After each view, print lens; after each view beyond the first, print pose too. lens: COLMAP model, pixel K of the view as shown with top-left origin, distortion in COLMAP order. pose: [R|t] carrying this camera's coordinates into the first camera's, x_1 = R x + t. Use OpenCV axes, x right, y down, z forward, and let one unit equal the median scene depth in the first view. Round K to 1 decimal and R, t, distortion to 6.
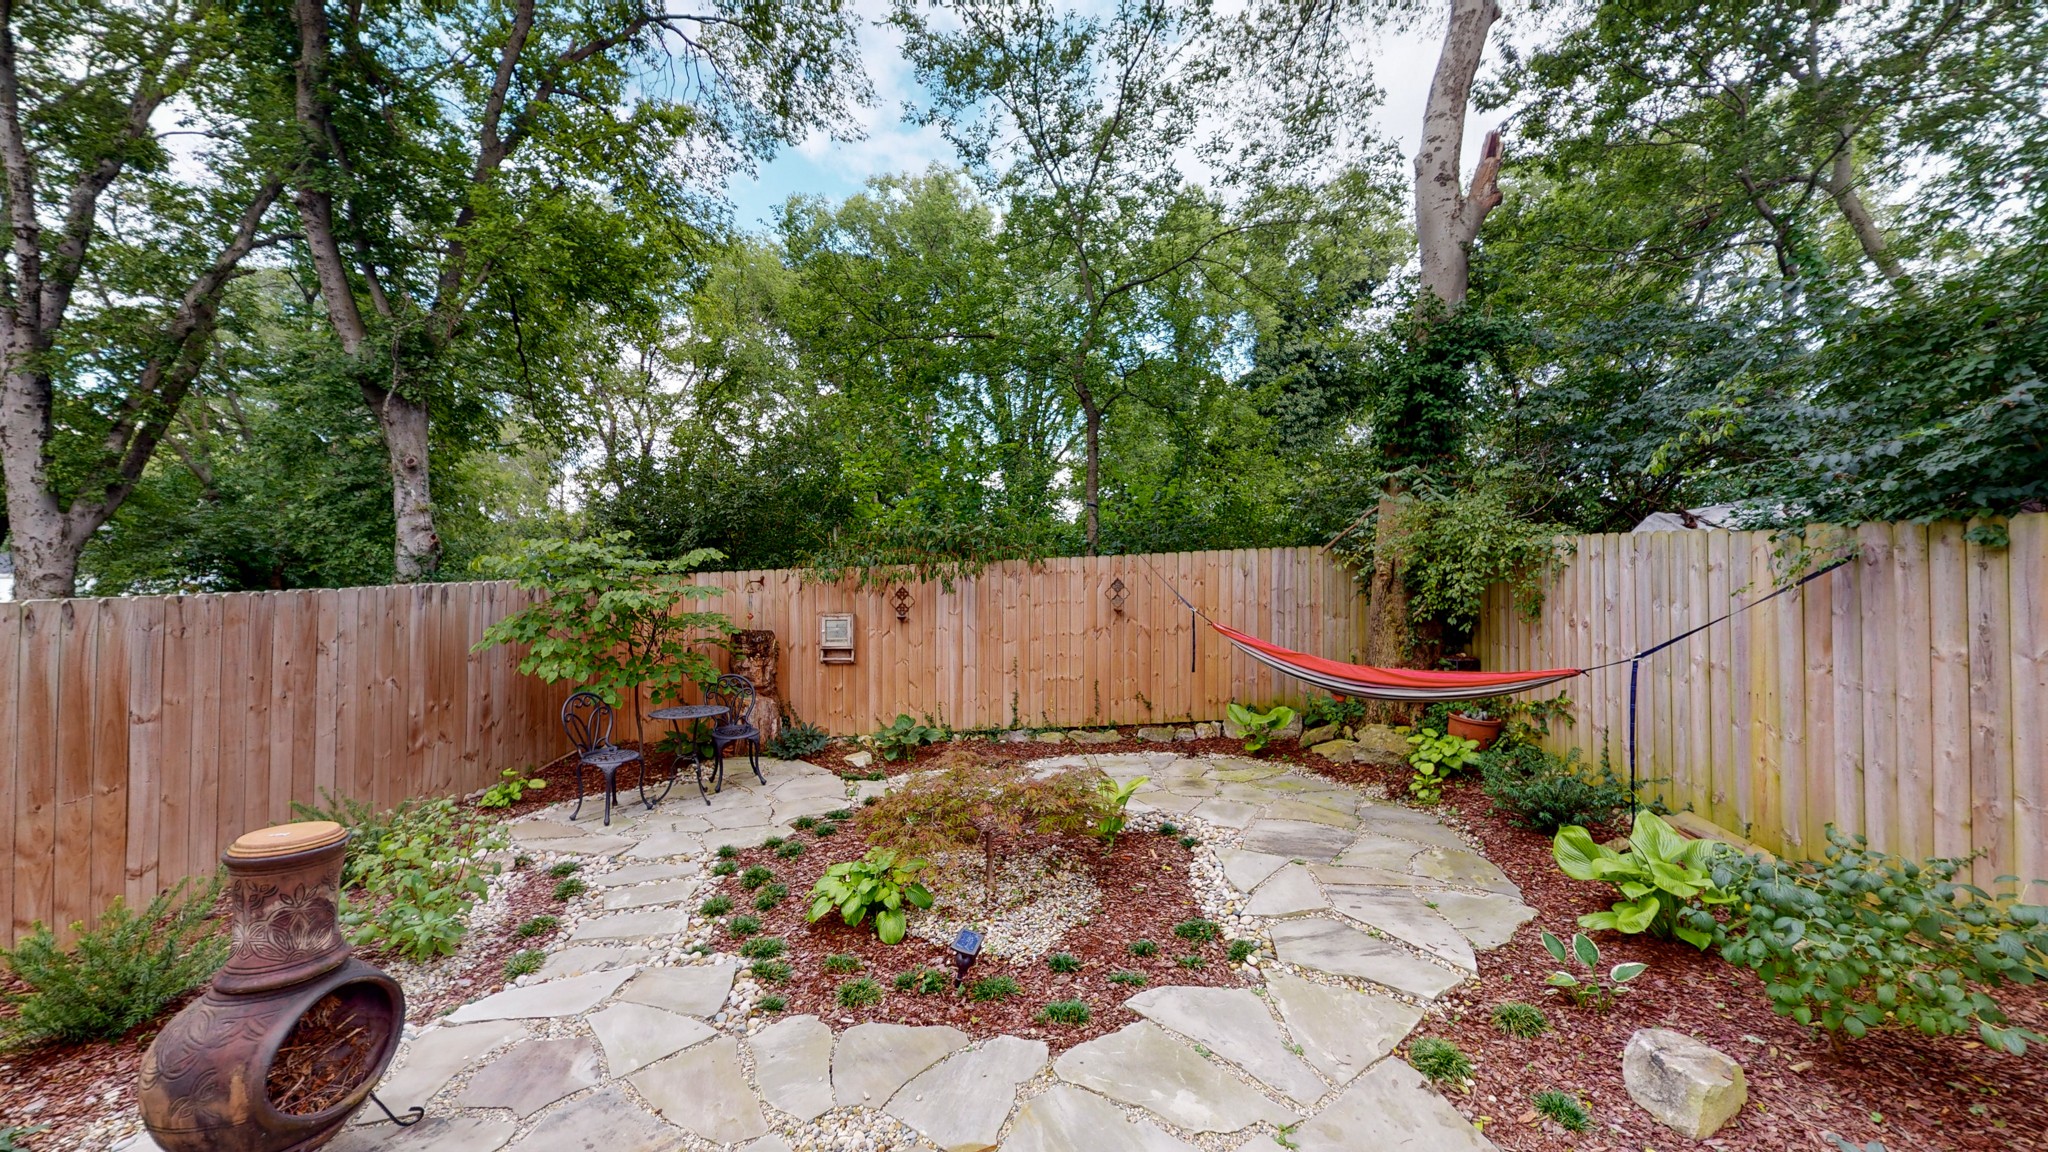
lens RADIAL K [[752.3, 0, 1032.3], [0, 752.3, 579.5], [0, 0, 1]] dist [0.001117, -0.000084]
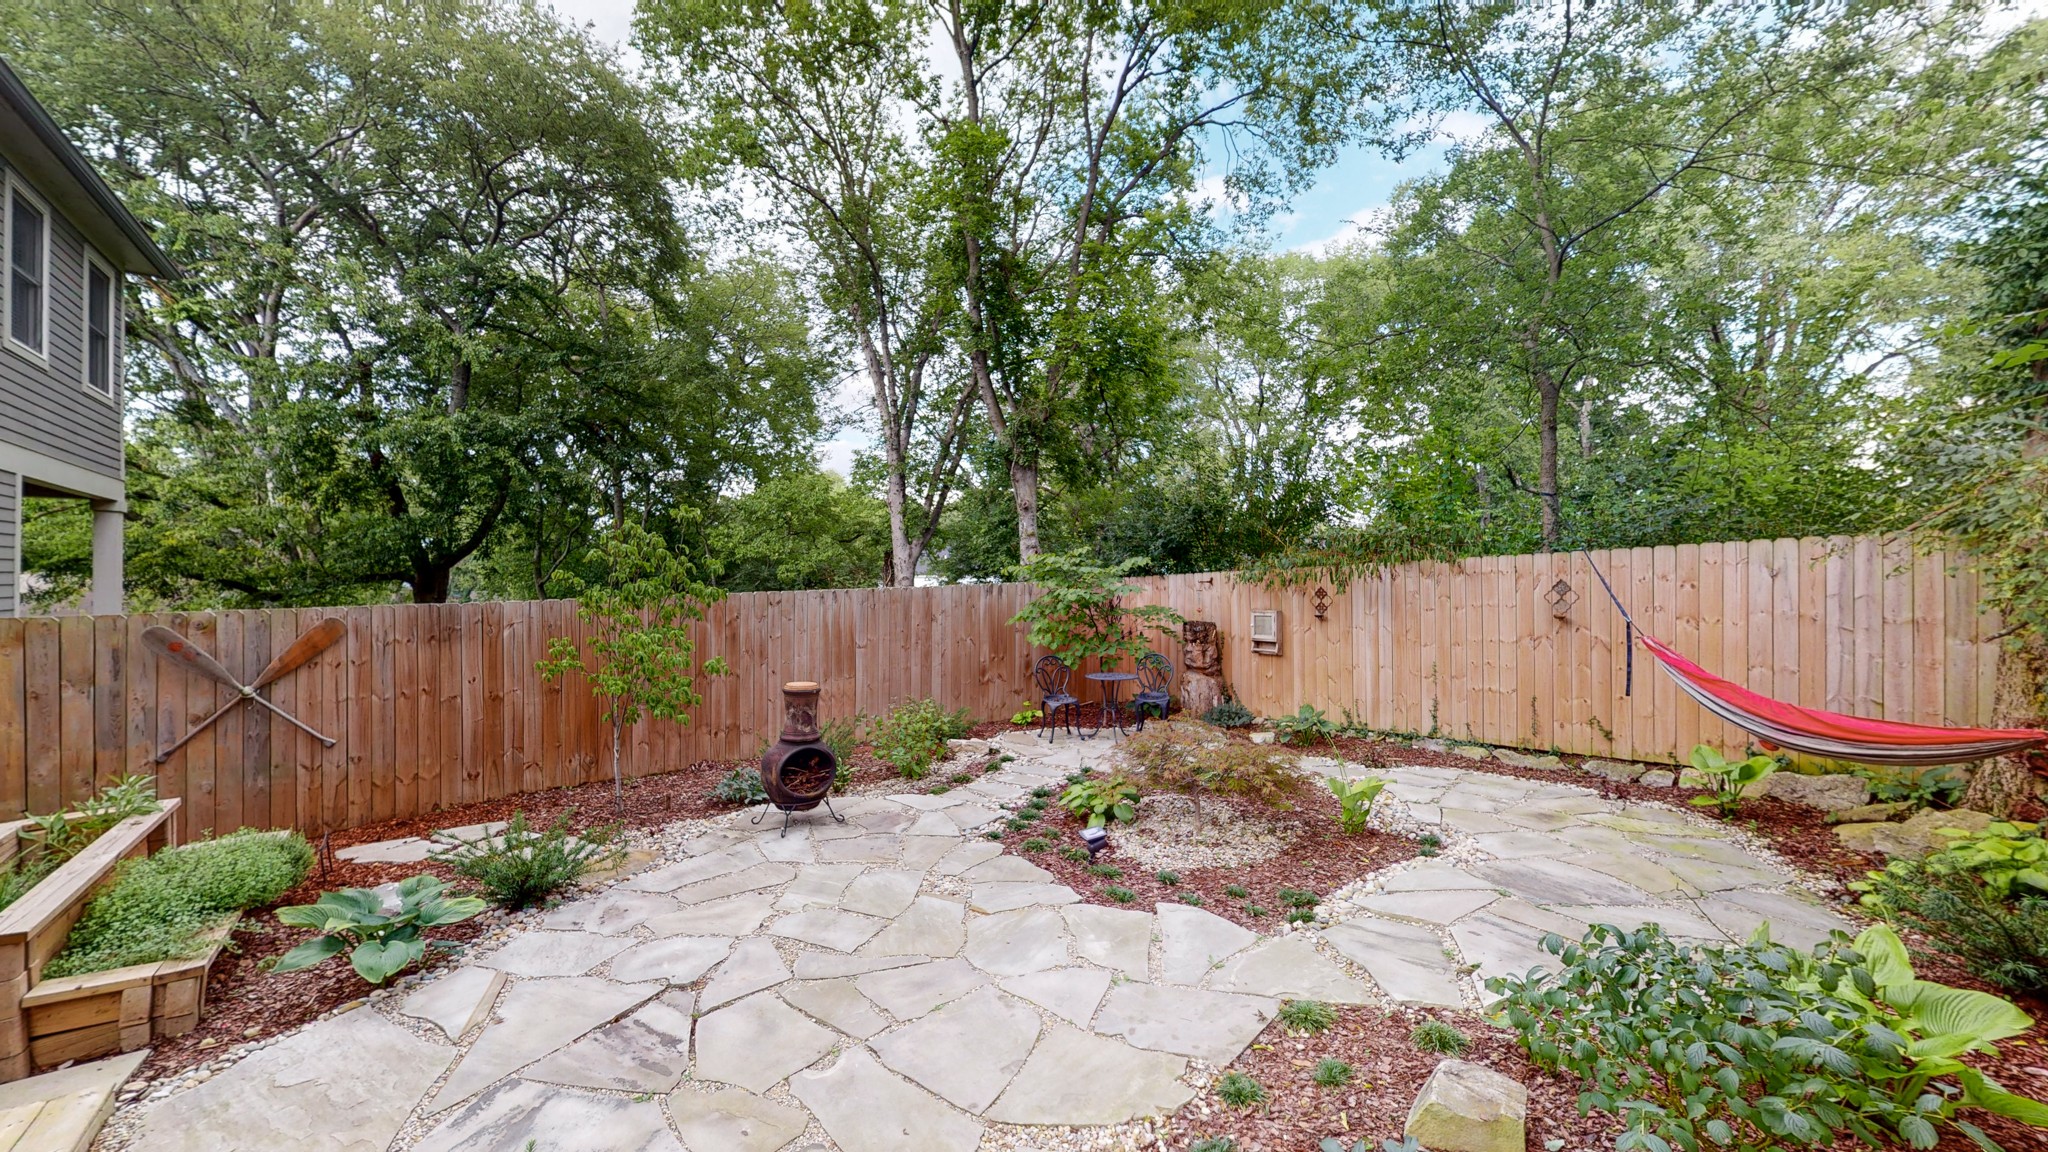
lens RADIAL K [[752.3, 0, 1017.7], [0, 752.3, 575.9], [0, 0, 1]] dist [0.001117, -0.000084]
pose [[0.641669, -0.002242, -0.766978, 0.376709], [0.003272, 0.999995, -0.000187, -0.007564], [0.766975, -0.002390, 0.641673, -0.018497]]
